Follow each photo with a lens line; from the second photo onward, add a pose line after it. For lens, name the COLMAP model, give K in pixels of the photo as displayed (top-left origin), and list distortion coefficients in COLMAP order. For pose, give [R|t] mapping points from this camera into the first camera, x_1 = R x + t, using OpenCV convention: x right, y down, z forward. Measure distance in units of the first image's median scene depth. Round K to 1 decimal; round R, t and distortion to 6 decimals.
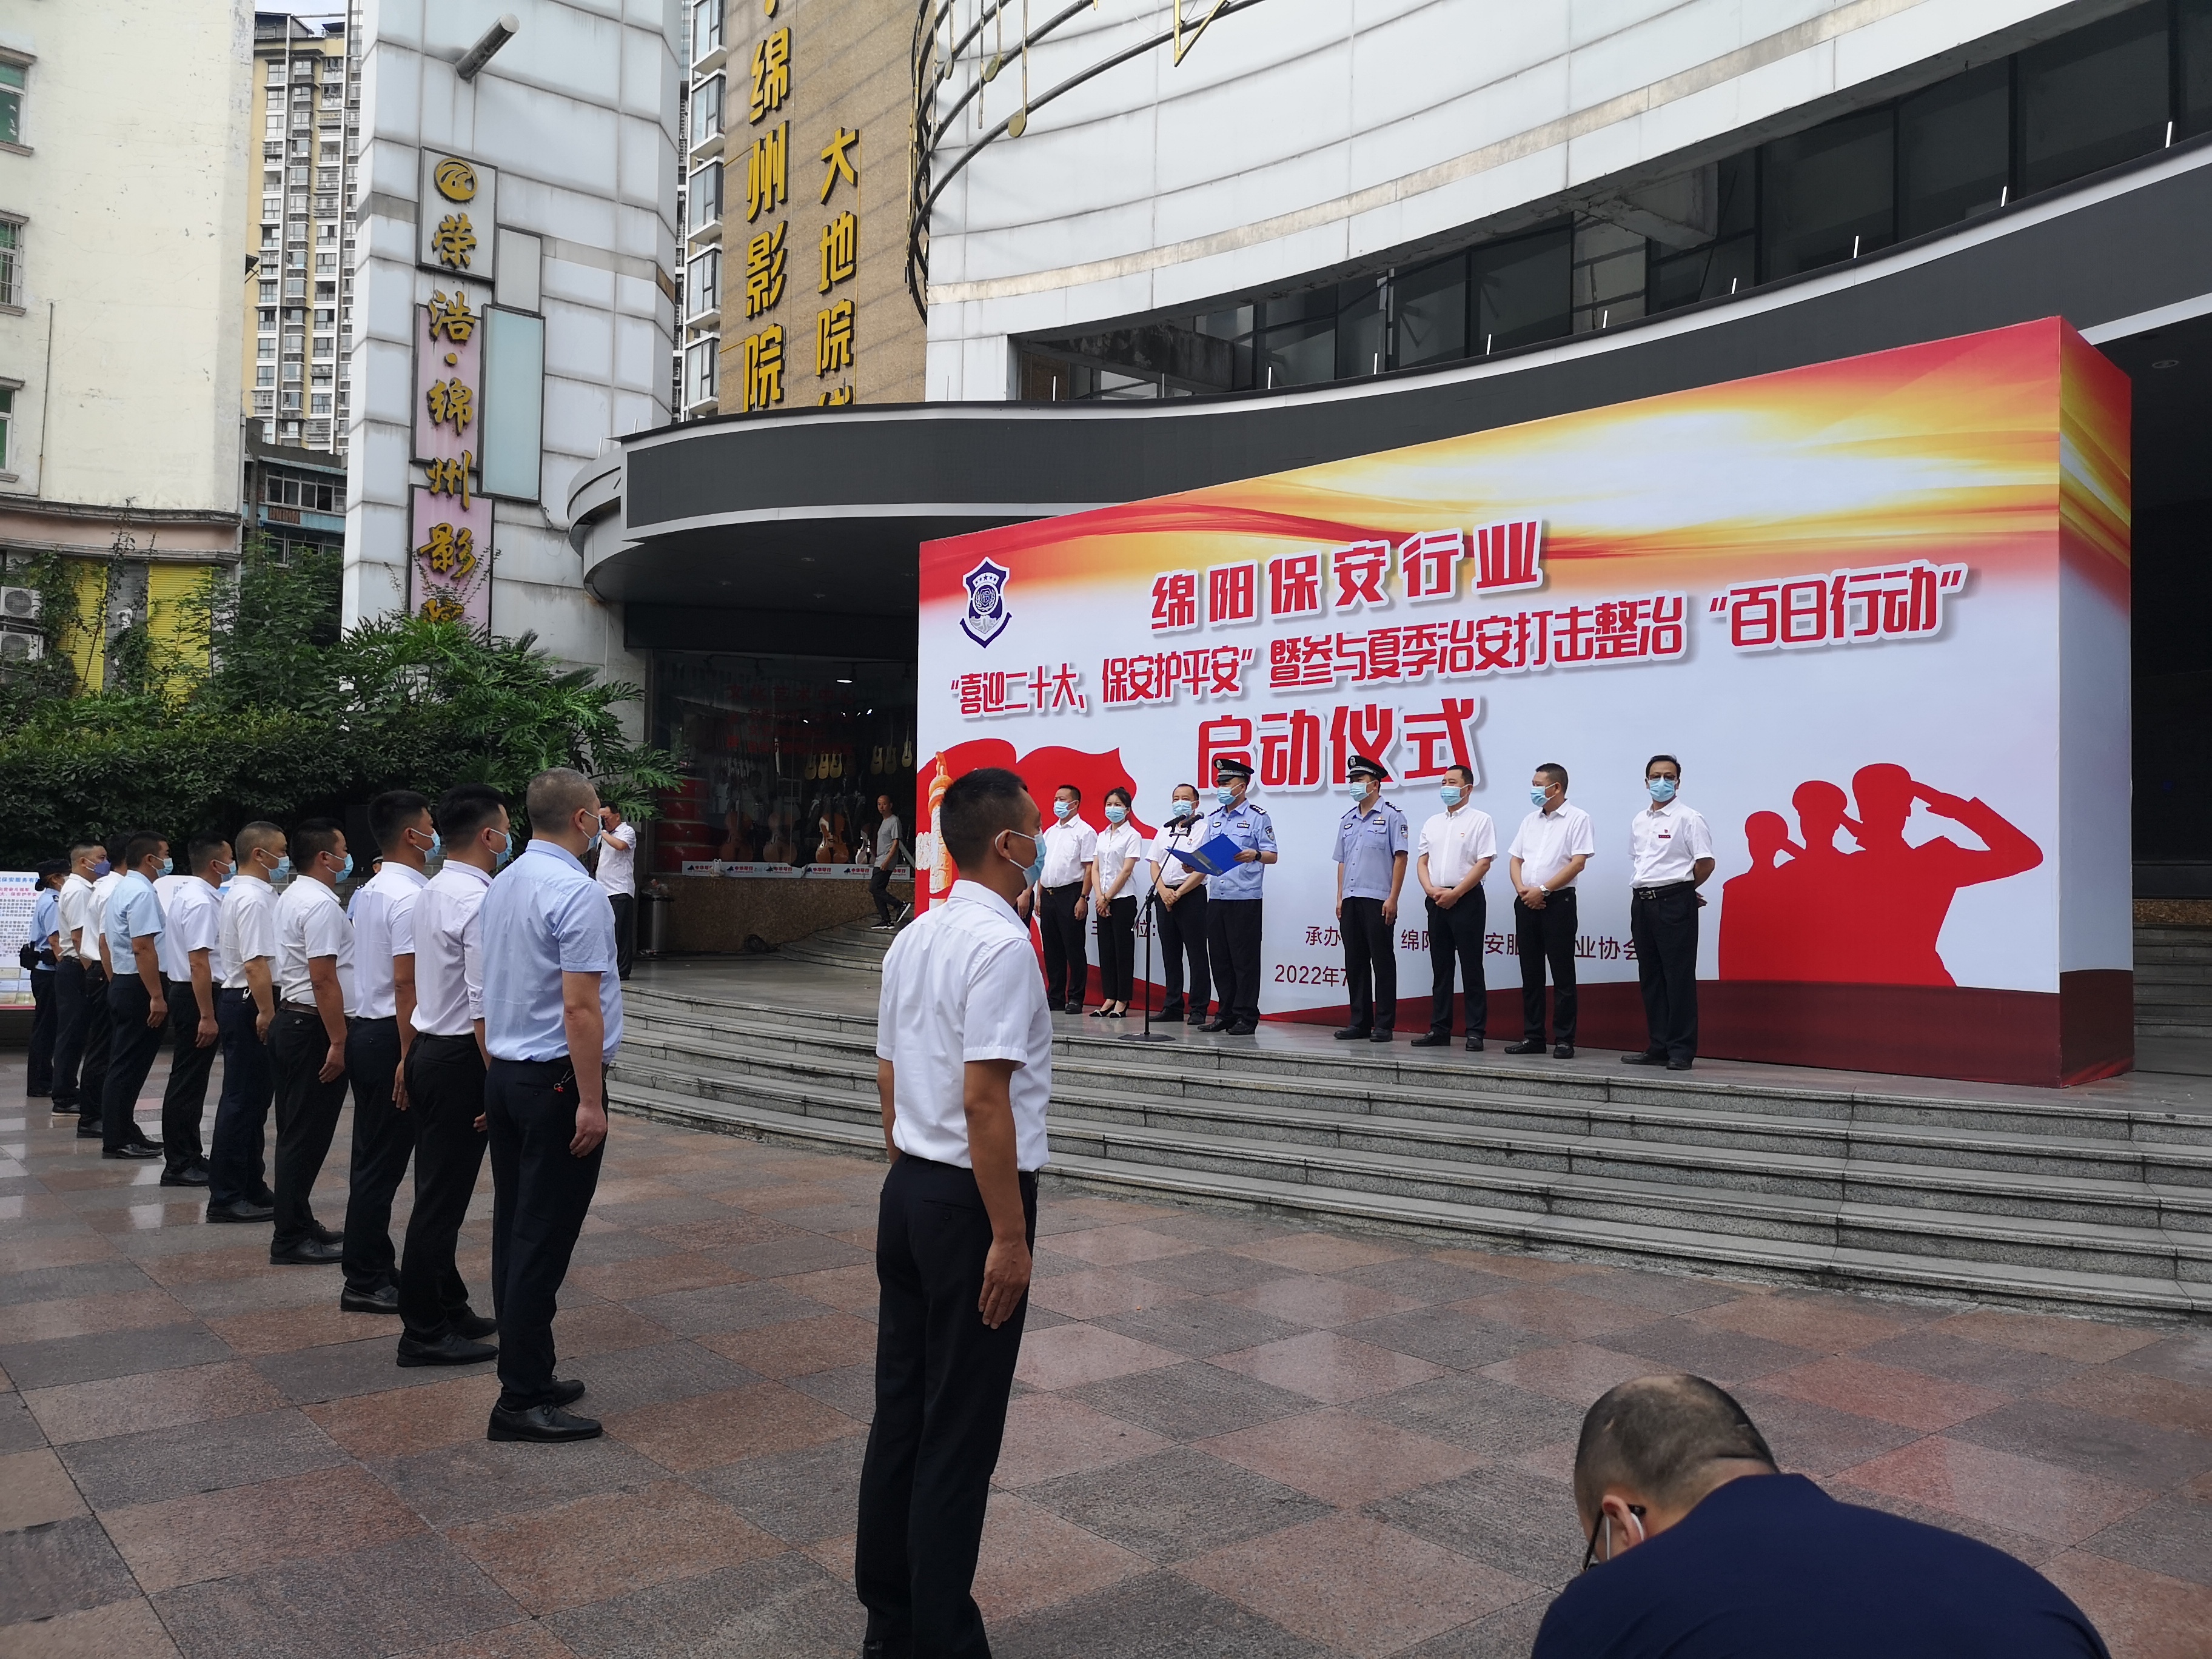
lens RADIAL K [[1701.4, 0, 1119.6], [0, 1701.4, 833.5], [0, 0, 1]] dist [0.062123, -0.064570]
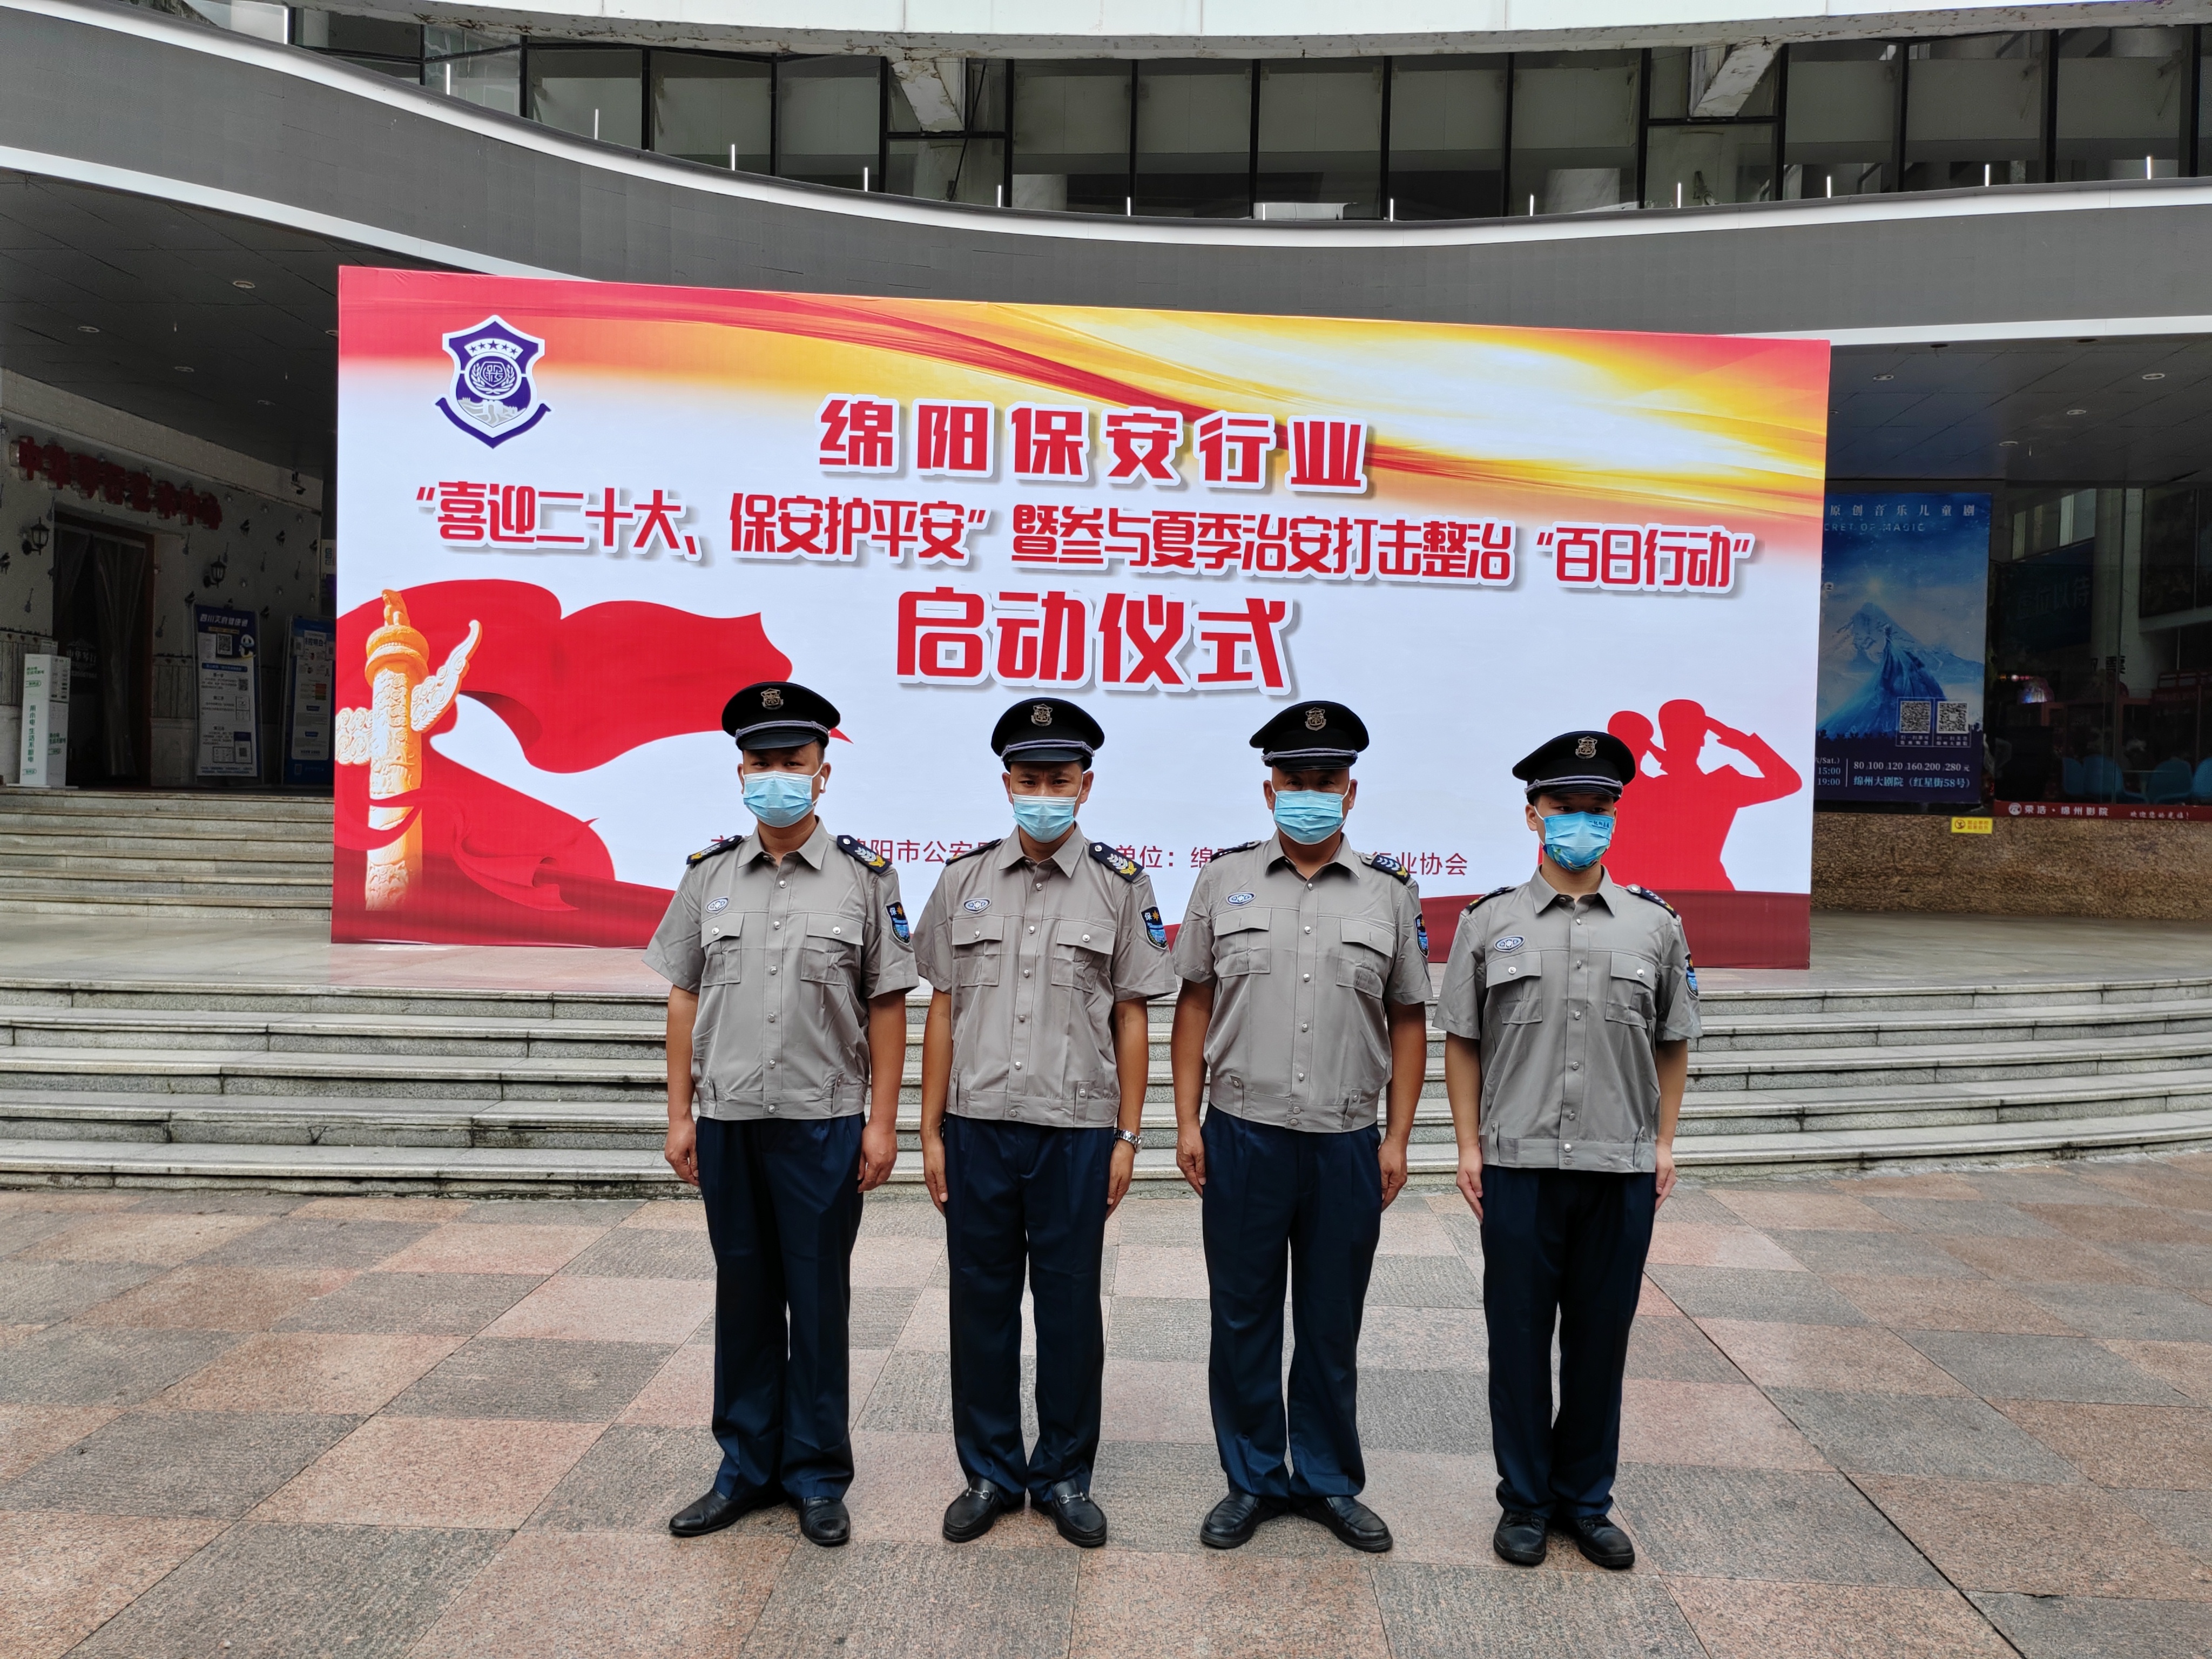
lens RADIAL K [[1695.6, 0, 1125.3], [0, 1695.6, 813.4], [0, 0, 1]] dist [0.018147, 0.024080]
pose [[0.667389, -0.009066, 0.744654, -0.484440], [-0.038250, 0.998189, 0.046434, -0.002260], [-0.743727, -0.059473, 0.665833, 0.384249]]
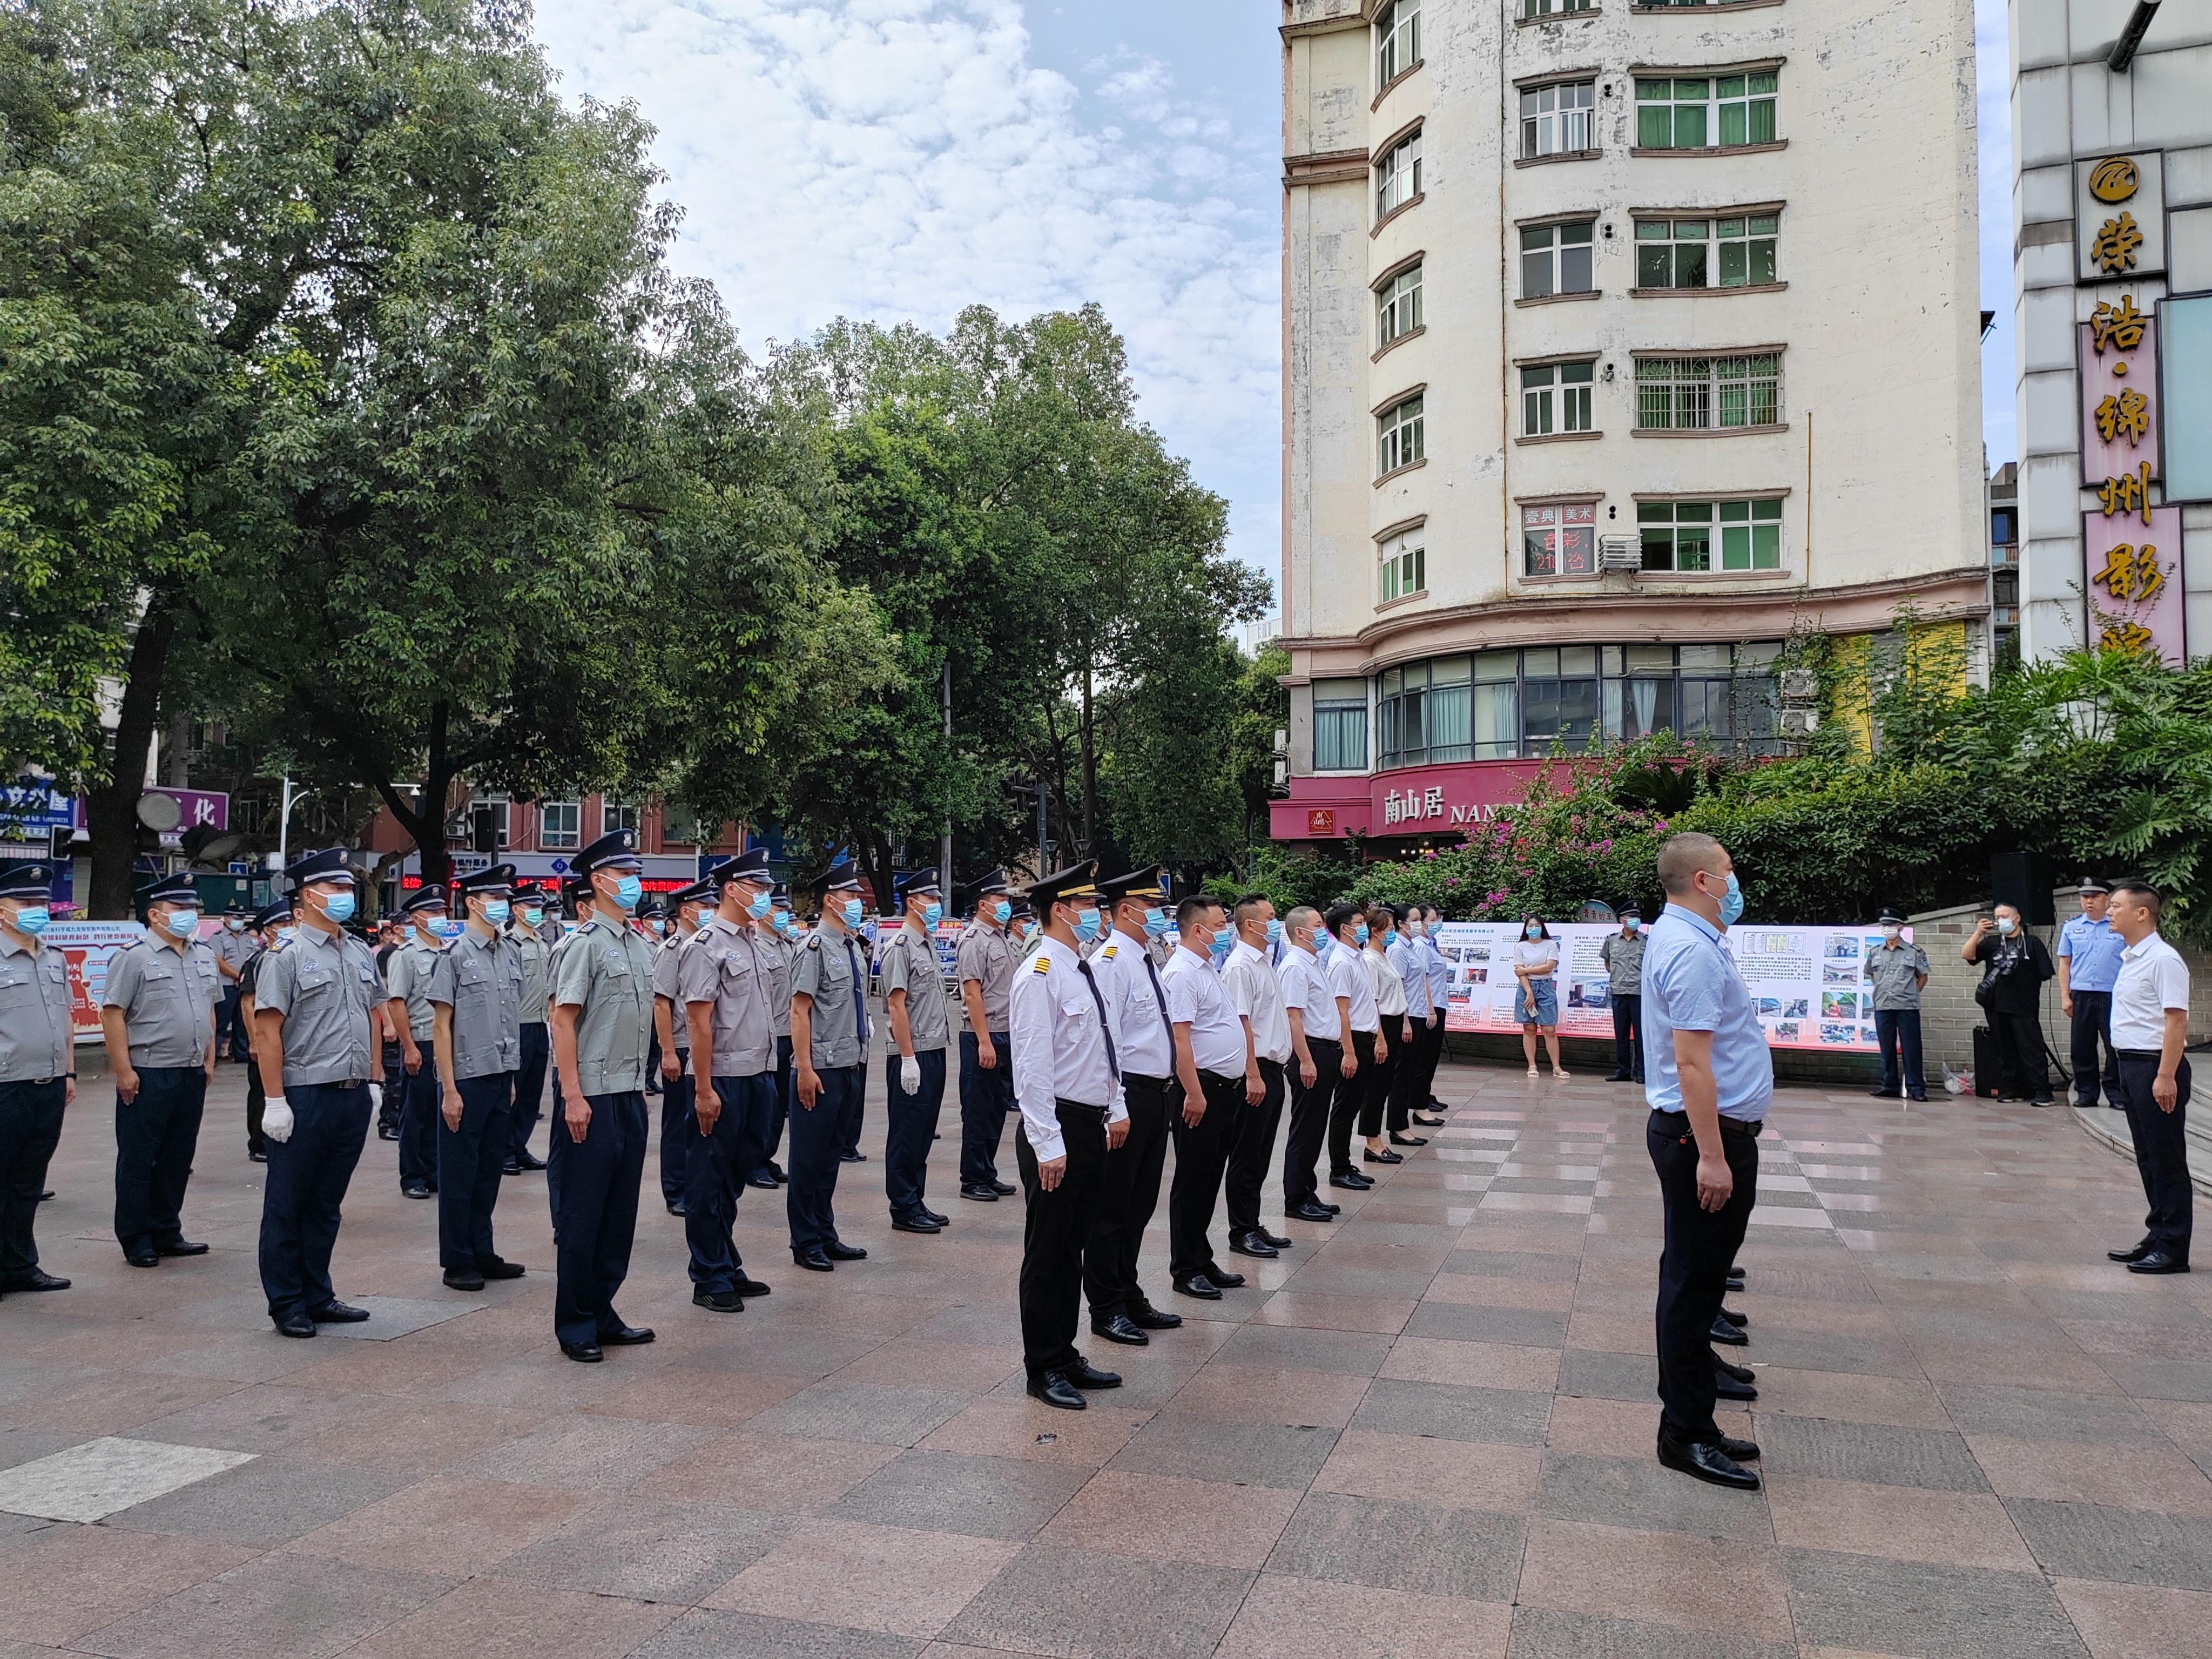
lens RADIAL K [[1695.6, 0, 1093.2], [0, 1695.6, 817.6], [0, 0, 1]] dist [0.018147, 0.024080]
pose [[0.532321, -0.065999, -0.843966, 0.138410], [0.035772, 0.997819, -0.055468, -0.001572], [0.845787, -0.000663, 0.533521, 0.048541]]
